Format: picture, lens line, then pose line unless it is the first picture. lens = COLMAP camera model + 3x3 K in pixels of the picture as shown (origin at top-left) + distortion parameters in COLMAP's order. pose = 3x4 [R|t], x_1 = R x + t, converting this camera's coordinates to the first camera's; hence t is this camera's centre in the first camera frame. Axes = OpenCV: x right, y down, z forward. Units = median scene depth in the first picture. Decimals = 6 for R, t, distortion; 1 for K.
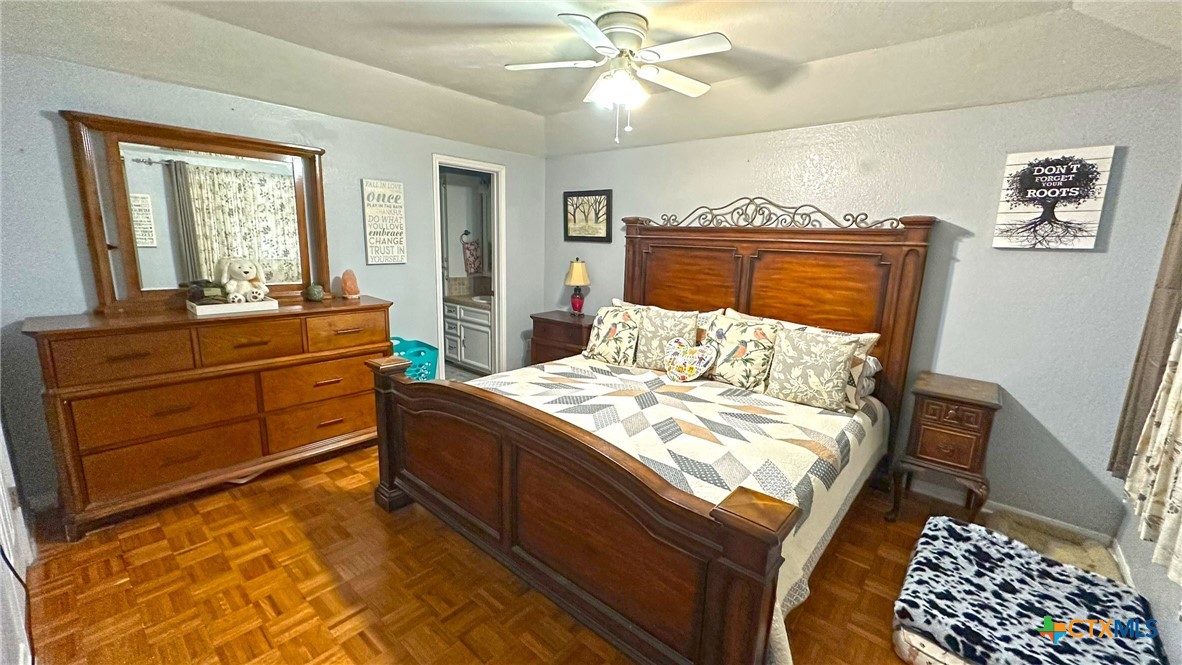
lens RADIAL K [[472.1, 0, 589.1], [0, 472.1, 334.9], [0, 0, 1]] dist [-0.002886, 0.001034]
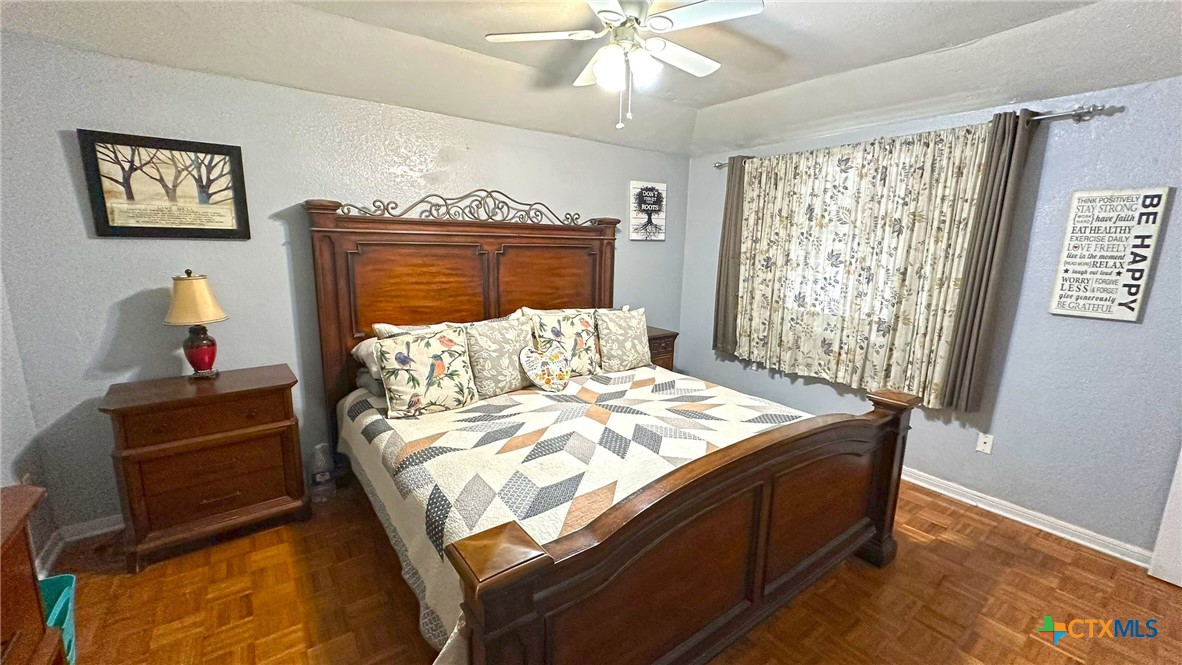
lens RADIAL K [[472.1, 0, 593.2], [0, 472.1, 331.1], [0, 0, 1]] dist [-0.002886, 0.001034]
pose [[0.220743, -0.206361, 0.953251, -0.657256], [0.181559, 0.968972, 0.167721, -0.158183], [-0.958284, 0.136048, 0.251361, 0.687774]]
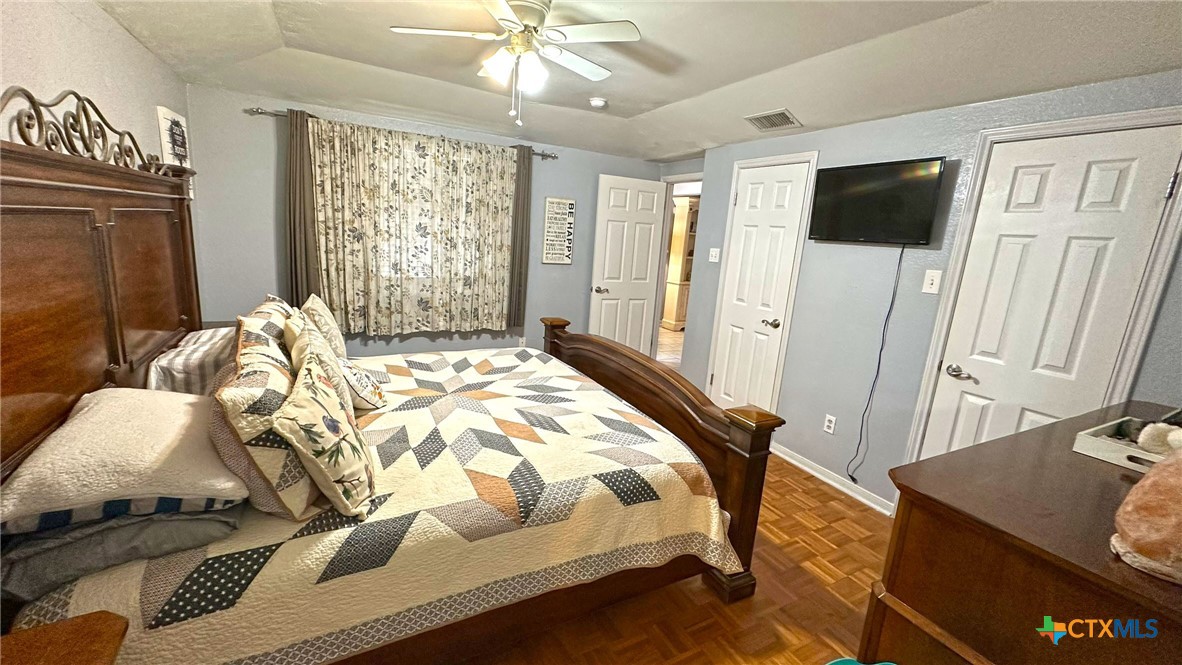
lens RADIAL K [[472.1, 0, 592.4], [0, 472.1, 328.2], [0, 0, 1]] dist [-0.002886, 0.001034]
pose [[-0.931403, -0.166505, 0.323674, -0.351821], [-0.028694, 0.920059, 0.390729, -0.316985], [-0.362857, 0.354638, -0.861723, 1.484863]]
